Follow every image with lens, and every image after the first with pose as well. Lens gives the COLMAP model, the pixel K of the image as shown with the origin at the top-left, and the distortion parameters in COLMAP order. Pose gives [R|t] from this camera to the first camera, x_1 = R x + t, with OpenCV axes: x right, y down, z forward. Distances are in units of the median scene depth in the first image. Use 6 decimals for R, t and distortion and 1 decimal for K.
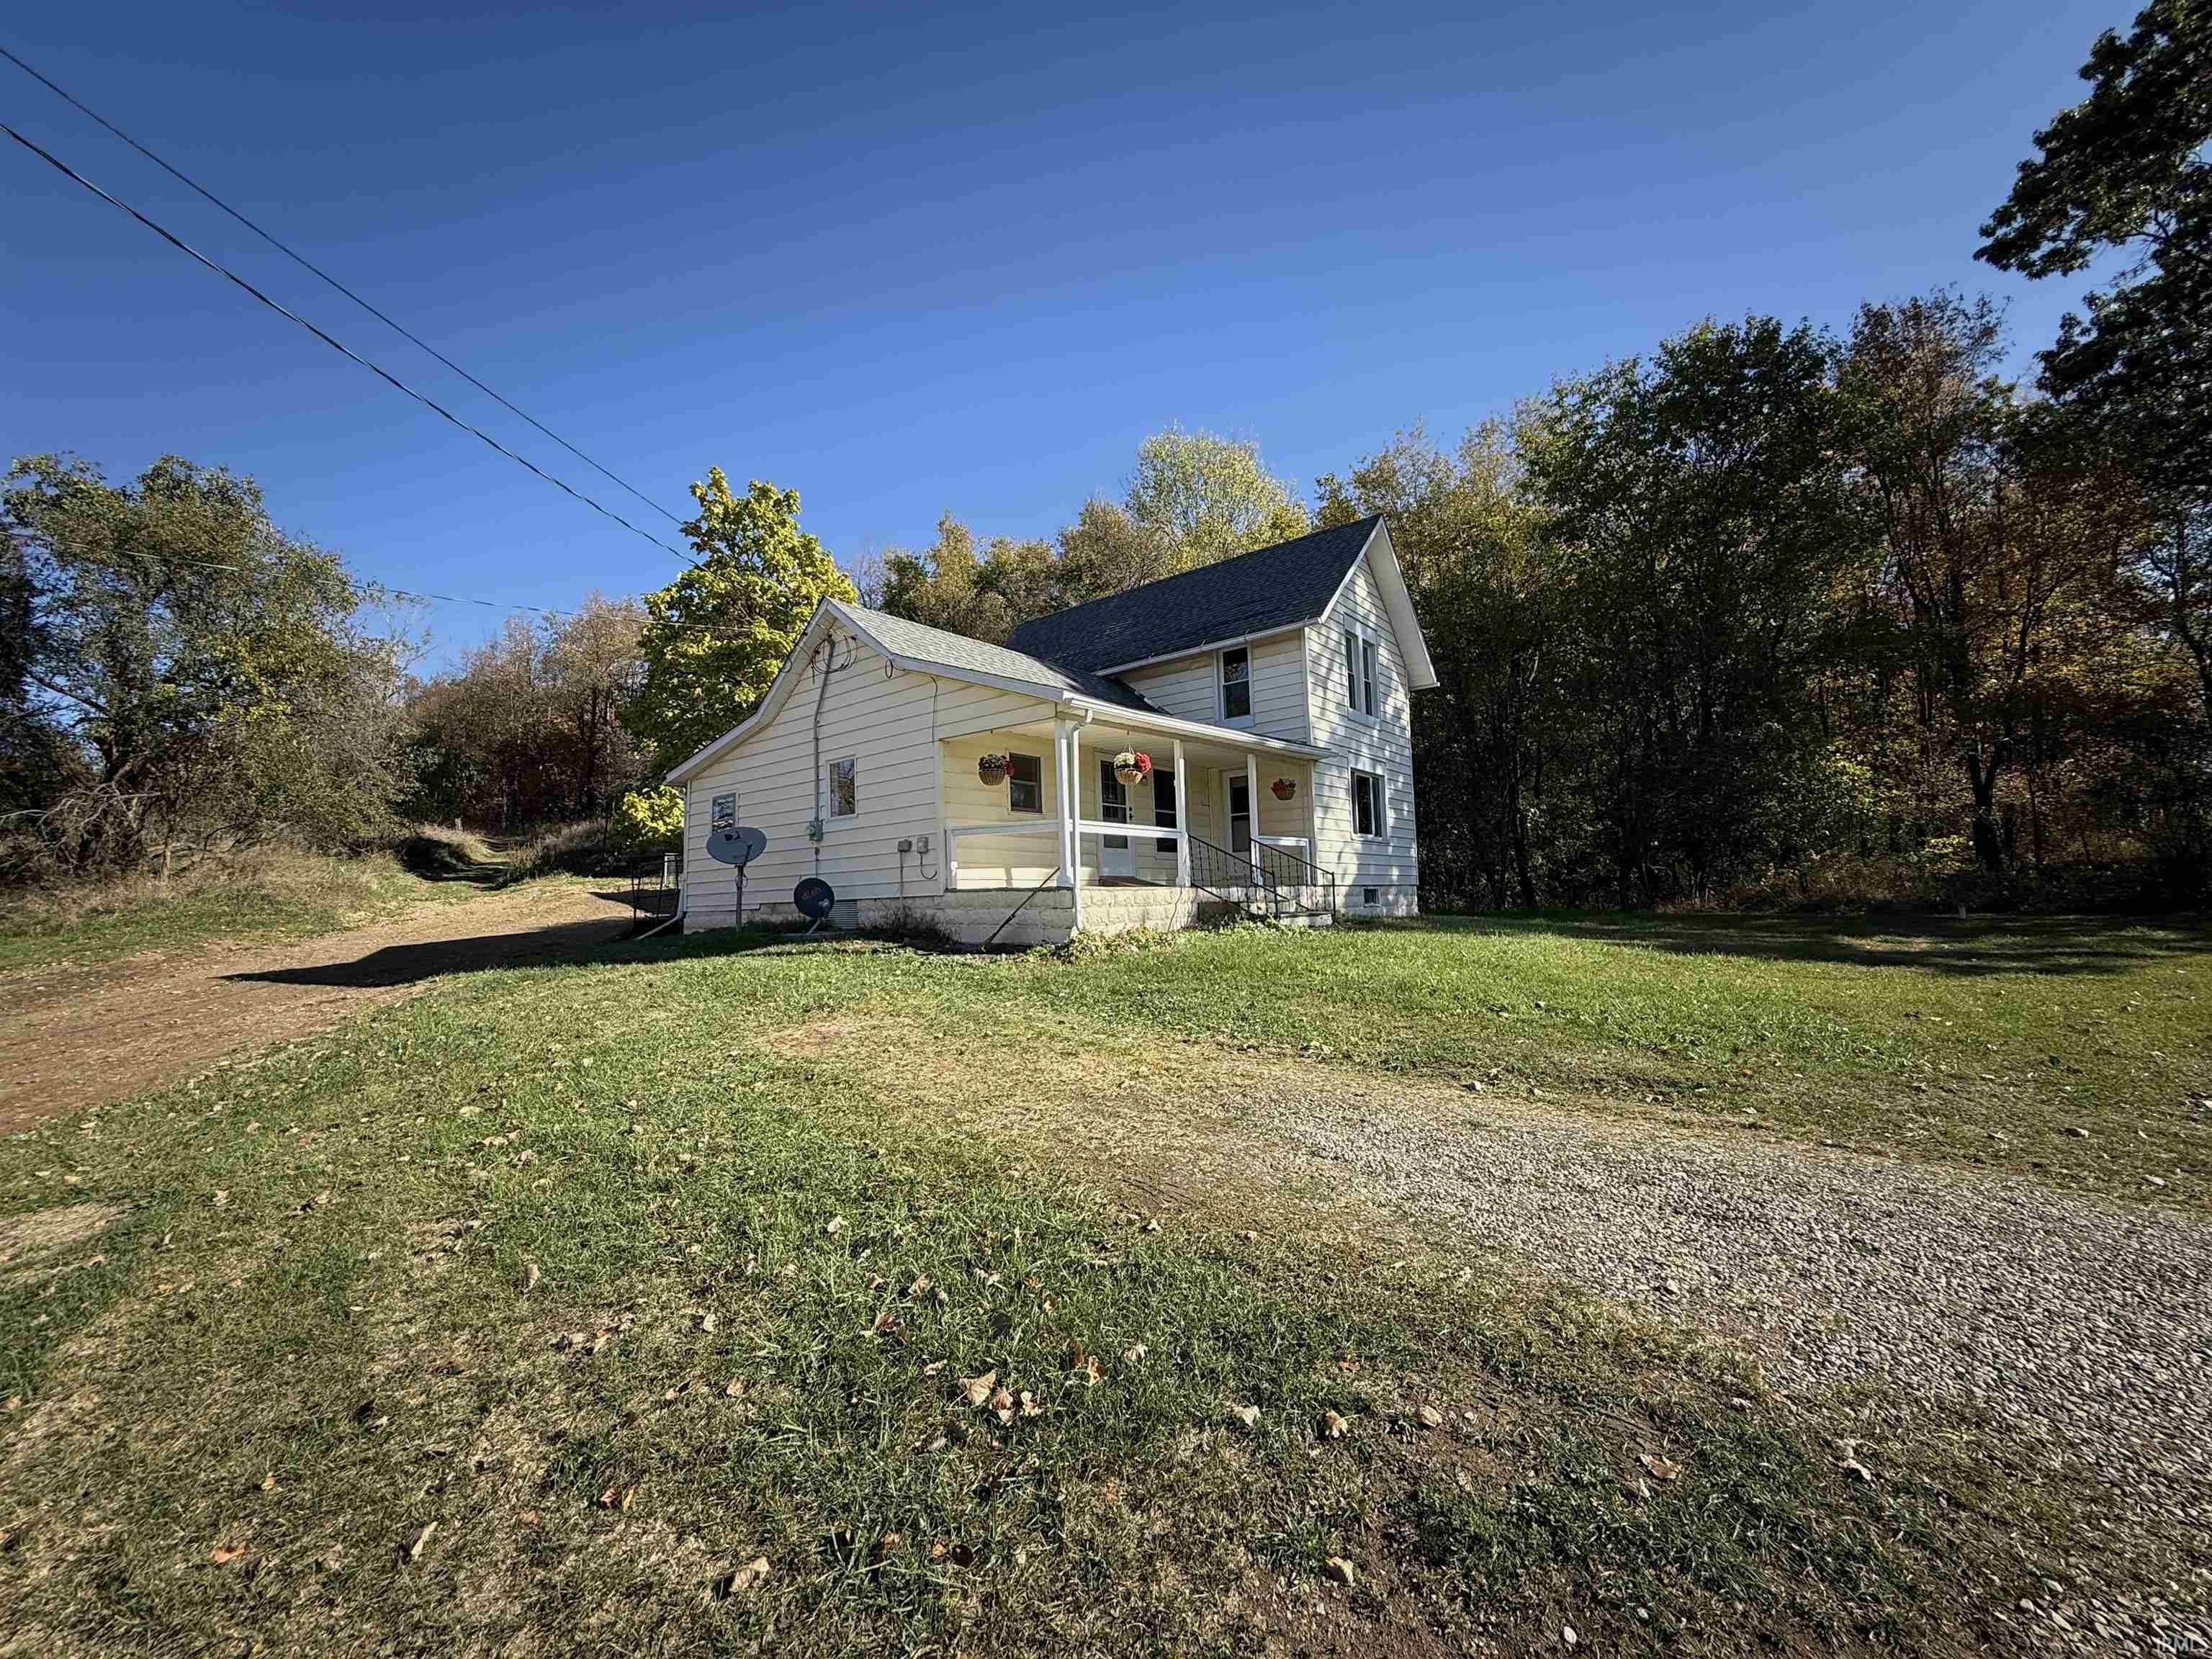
lens RADIAL K [[877.7, 0, 1104.3], [0, 877.7, 835.0], [0, 0, 1]] dist [0.001865, -0.000158]
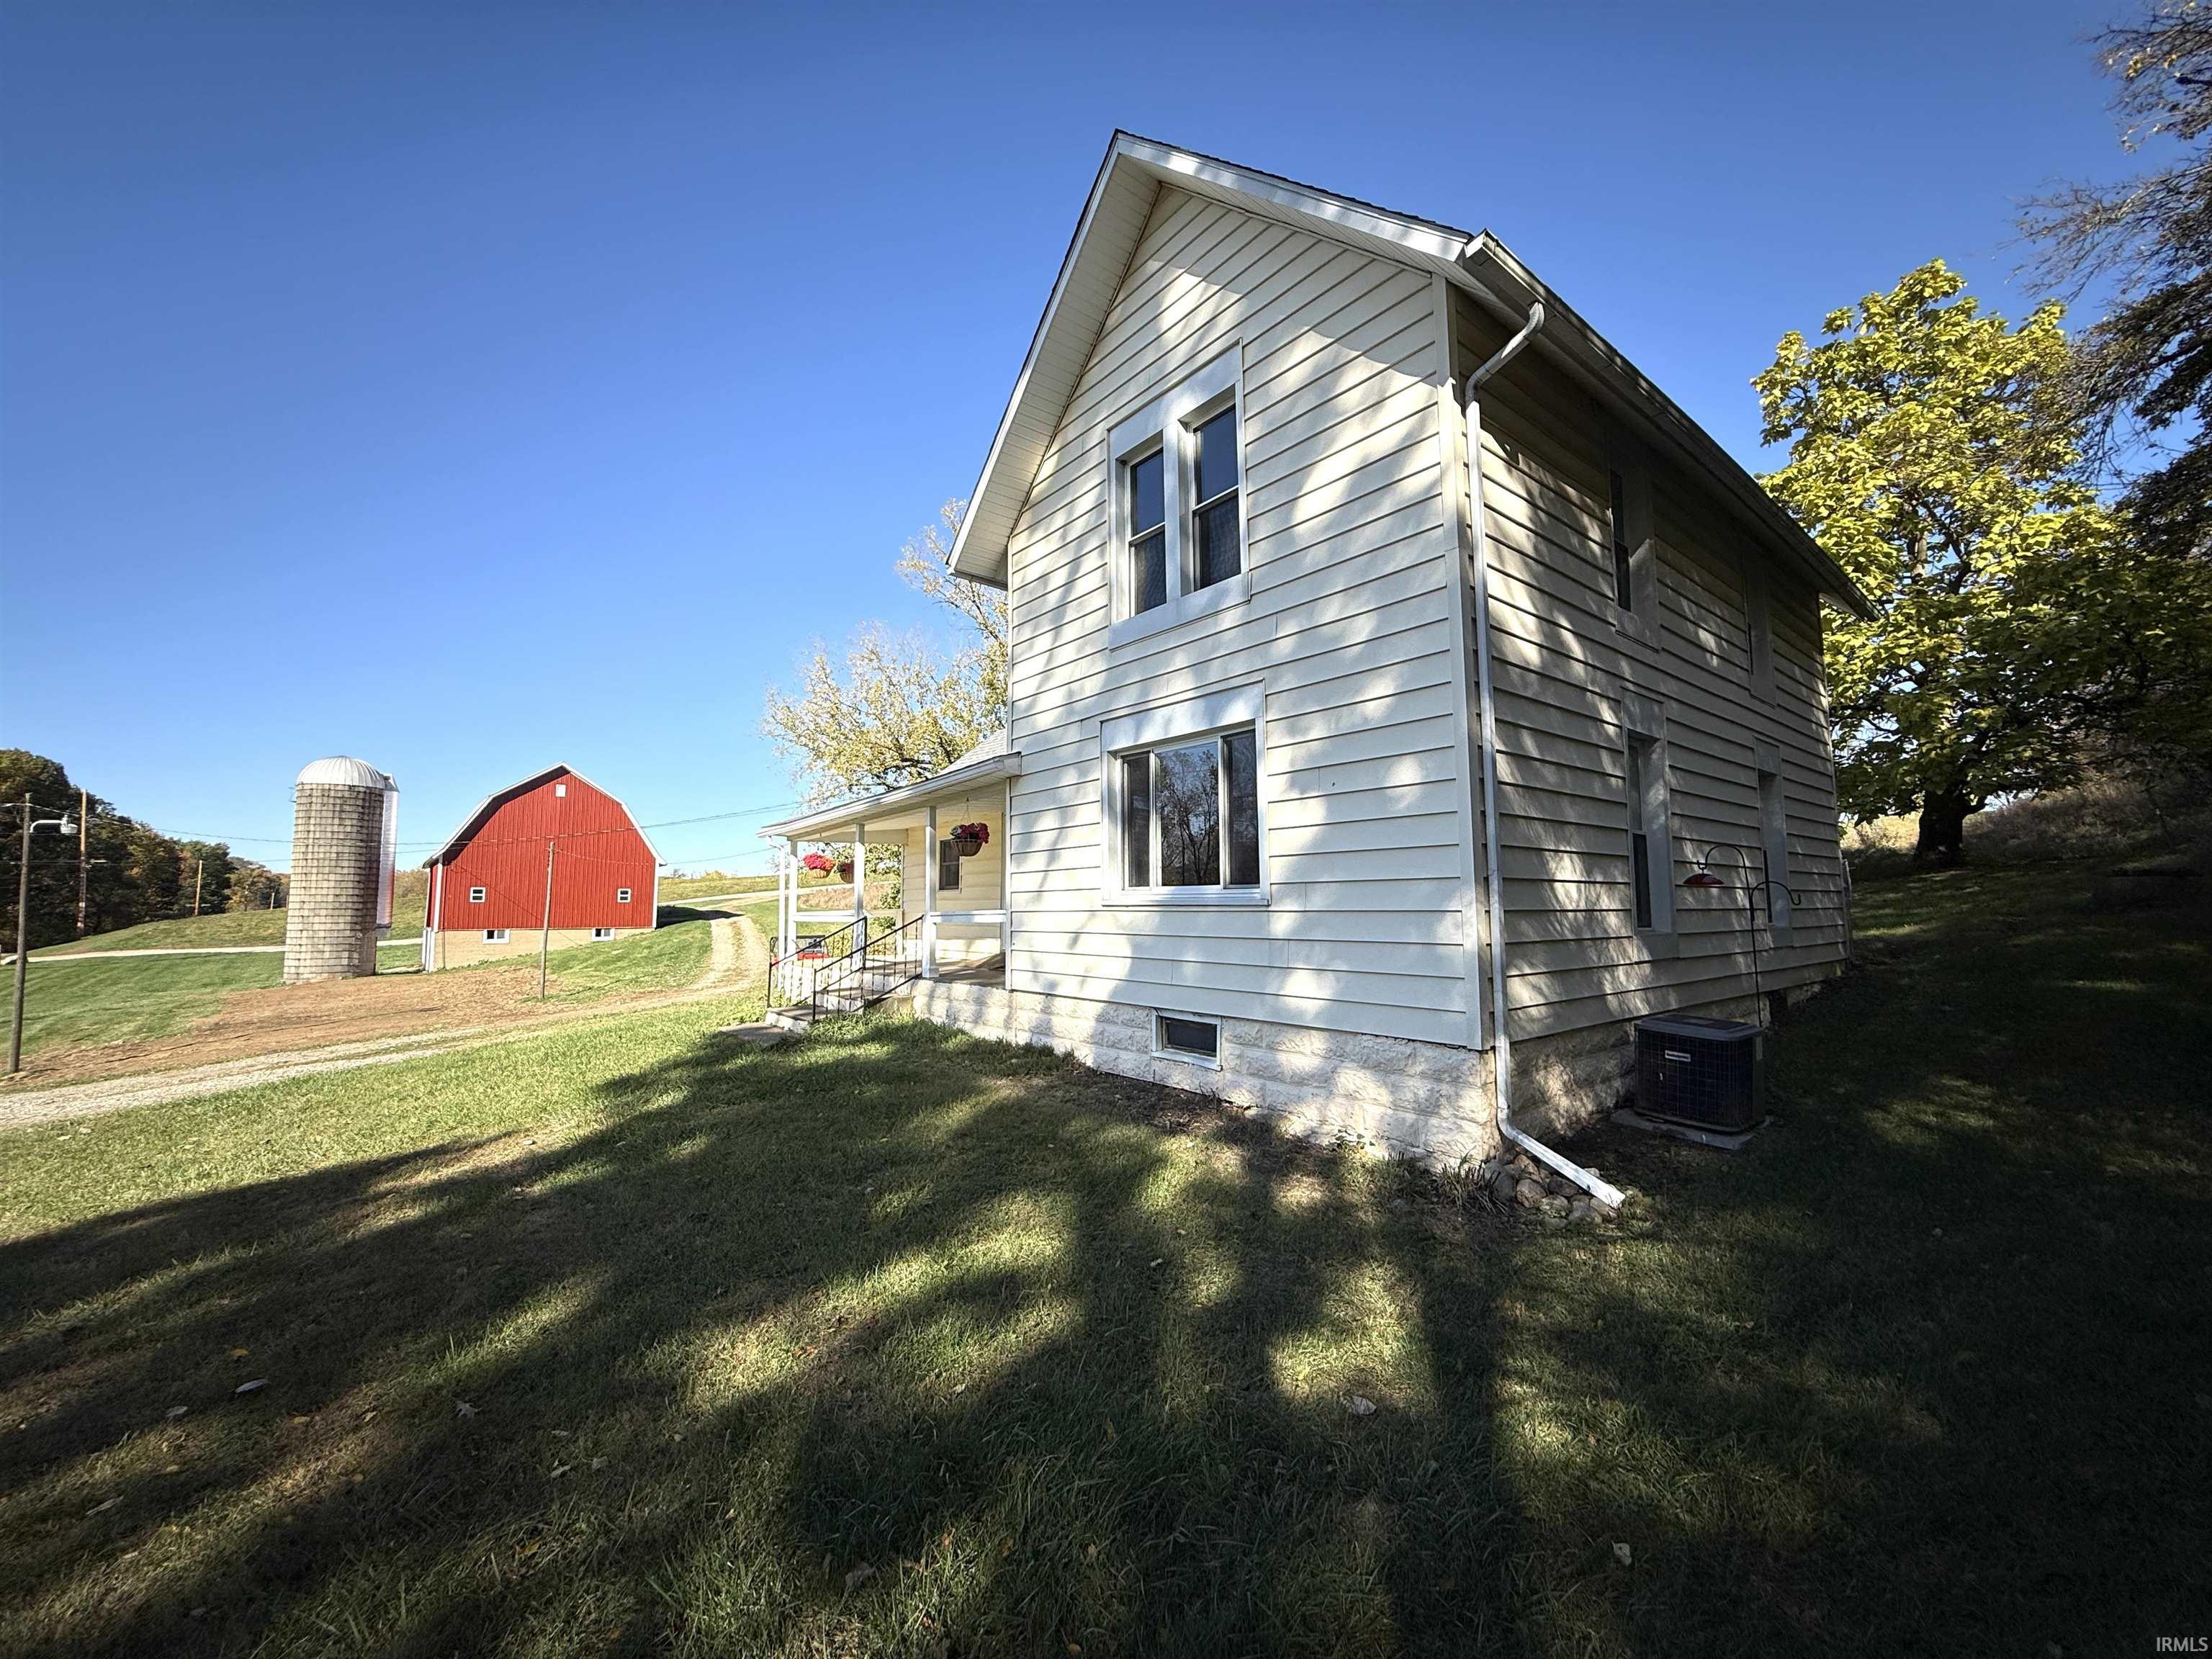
lens RADIAL K [[877.7, 0, 1109.7], [0, 877.7, 824.6], [0, 0, 1]] dist [0.001865, -0.000158]
pose [[-0.210981, -0.059522, -0.975676, 0.731711], [0.088362, 0.992896, -0.079680, -0.000068], [0.973488, -0.103023, -0.204222, 1.078408]]
